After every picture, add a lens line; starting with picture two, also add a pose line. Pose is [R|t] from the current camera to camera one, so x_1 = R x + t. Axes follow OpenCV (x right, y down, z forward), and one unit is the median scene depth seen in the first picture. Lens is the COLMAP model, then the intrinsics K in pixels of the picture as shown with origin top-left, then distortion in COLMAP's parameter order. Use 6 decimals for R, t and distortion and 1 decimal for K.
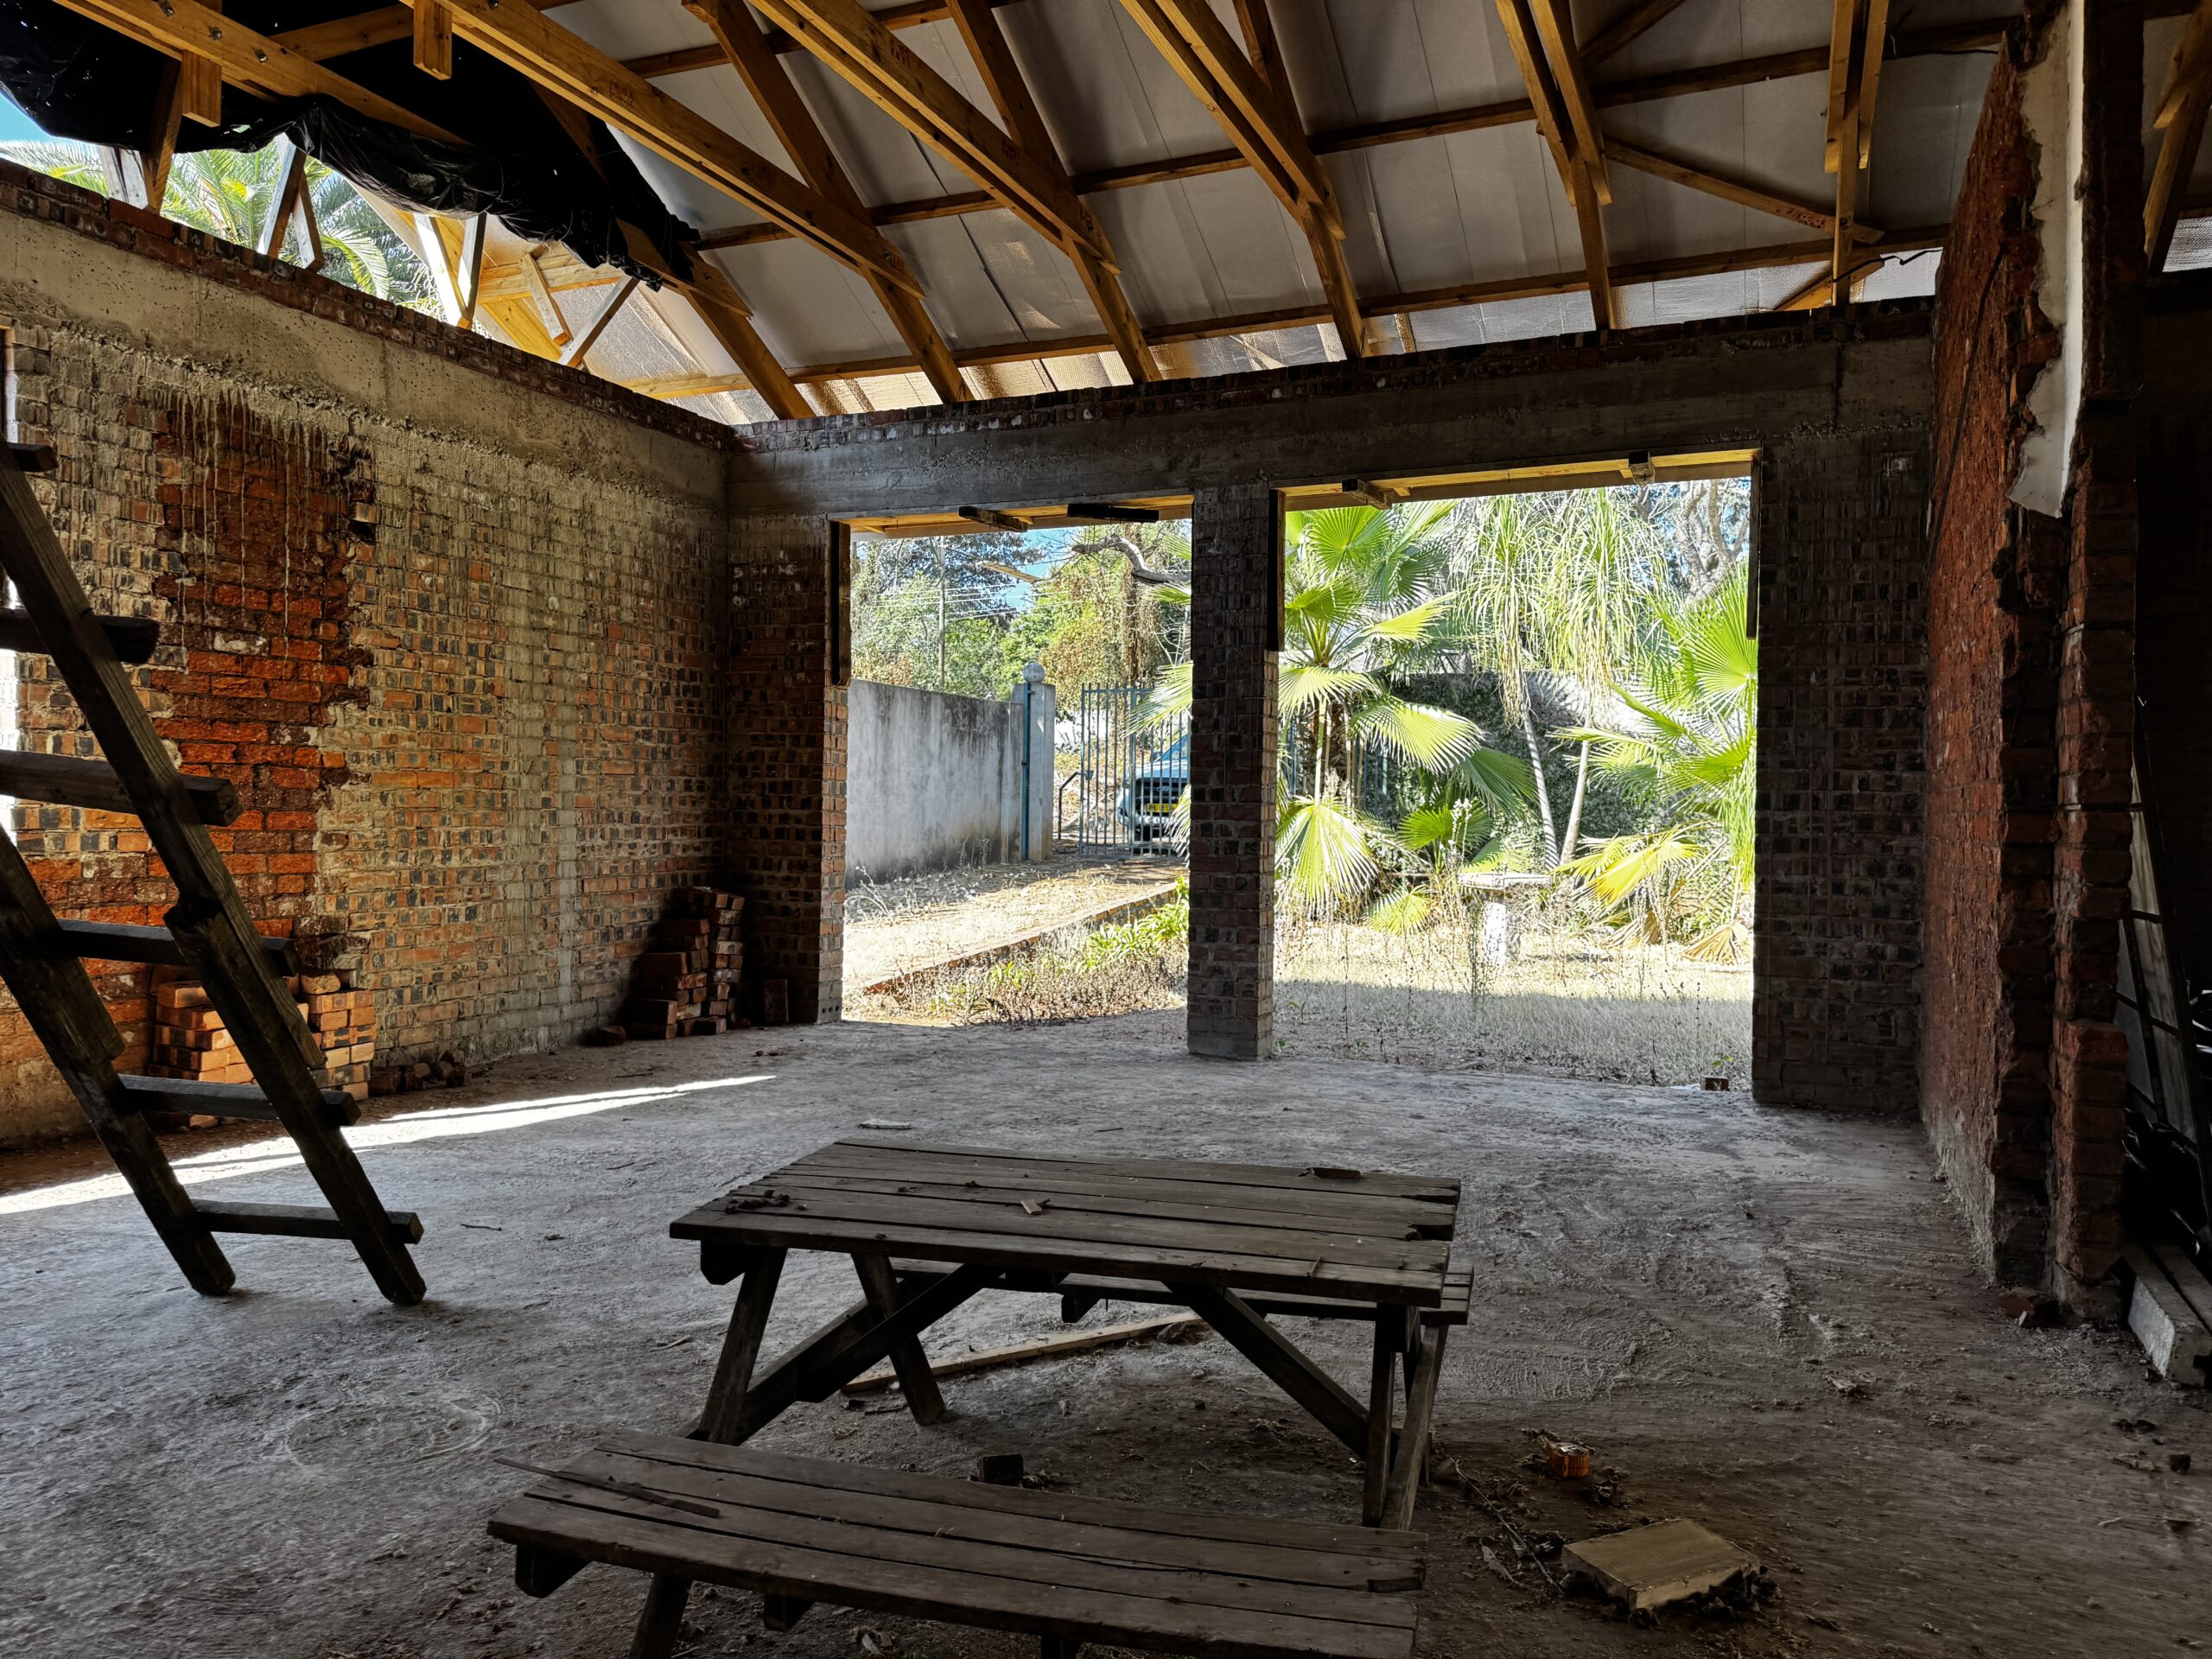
lens RADIAL K [[1537.2, 0, 1089.6], [0, 1537.2, 834.5], [0, 0, 1]] dist [-0.009194, -0.026054]
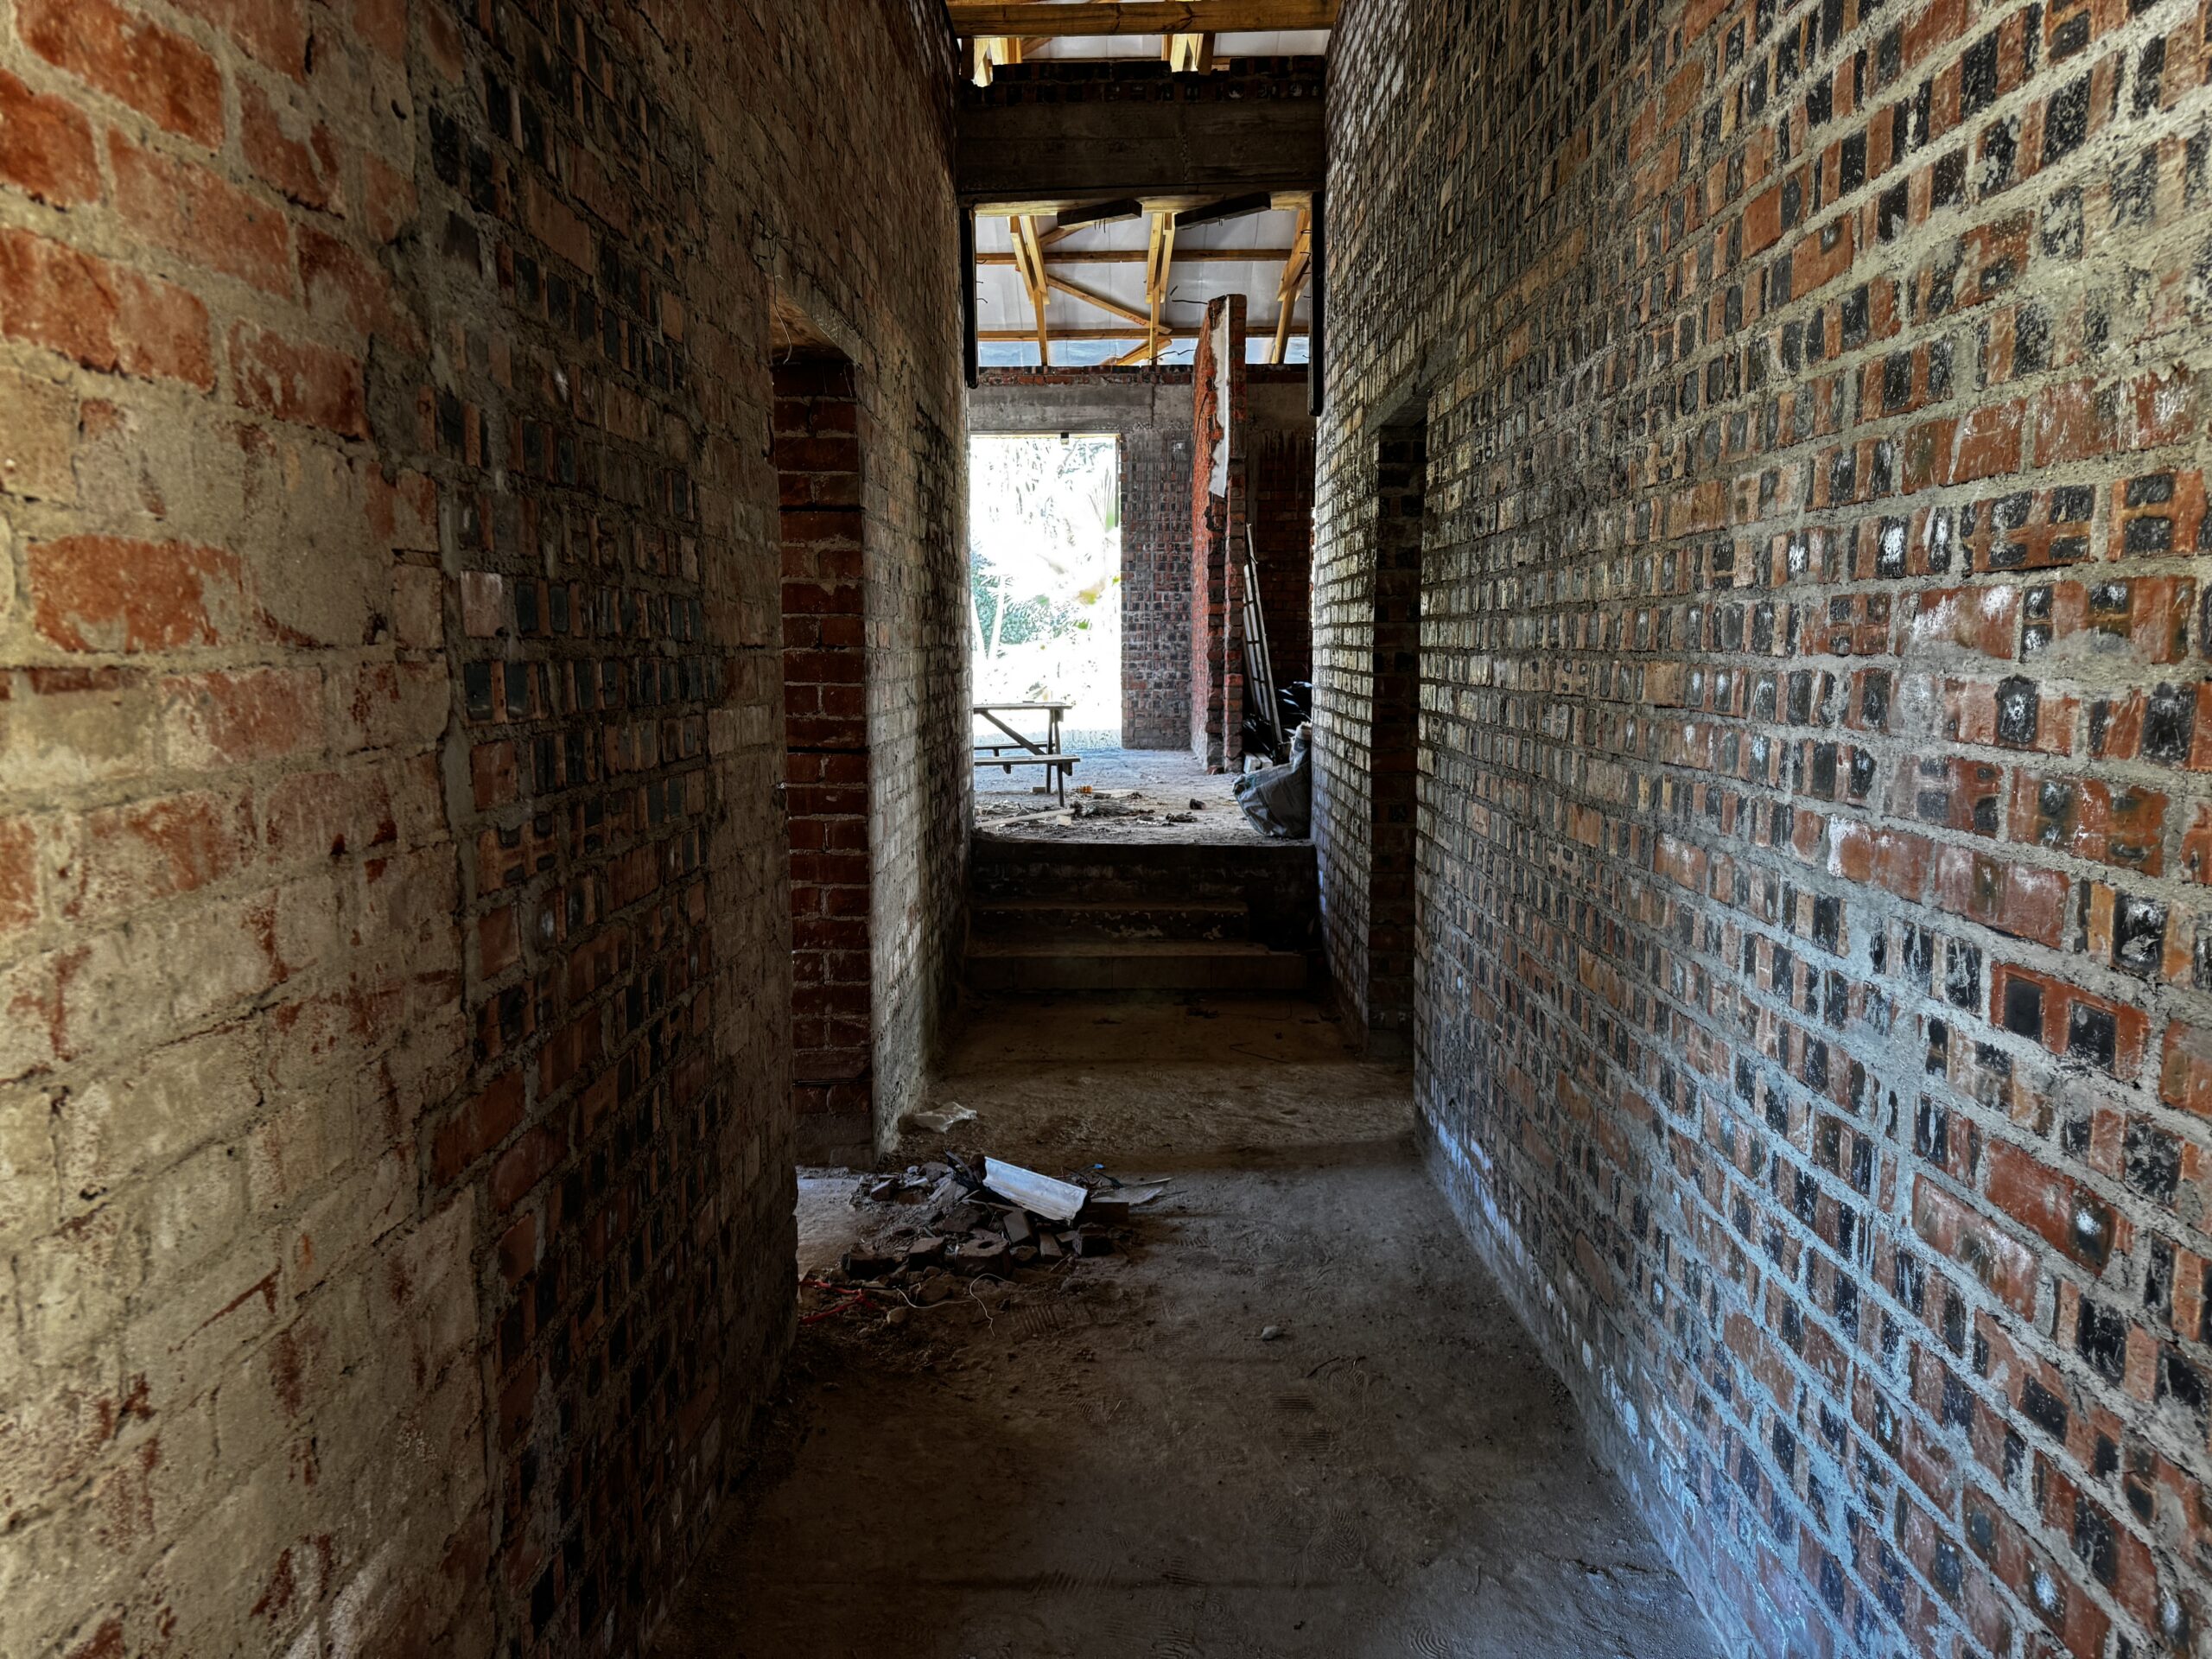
lens RADIAL K [[1585.4, 0, 1109.6], [0, 1585.4, 845.5], [0, 0, 1]] dist [0.068060, -0.016603]
pose [[0.912558, -0.065005, 0.403749, -0.383892], [0.022172, 0.993698, 0.109876, 0.051226], [-0.408347, -0.091316, 0.908248, -0.802856]]
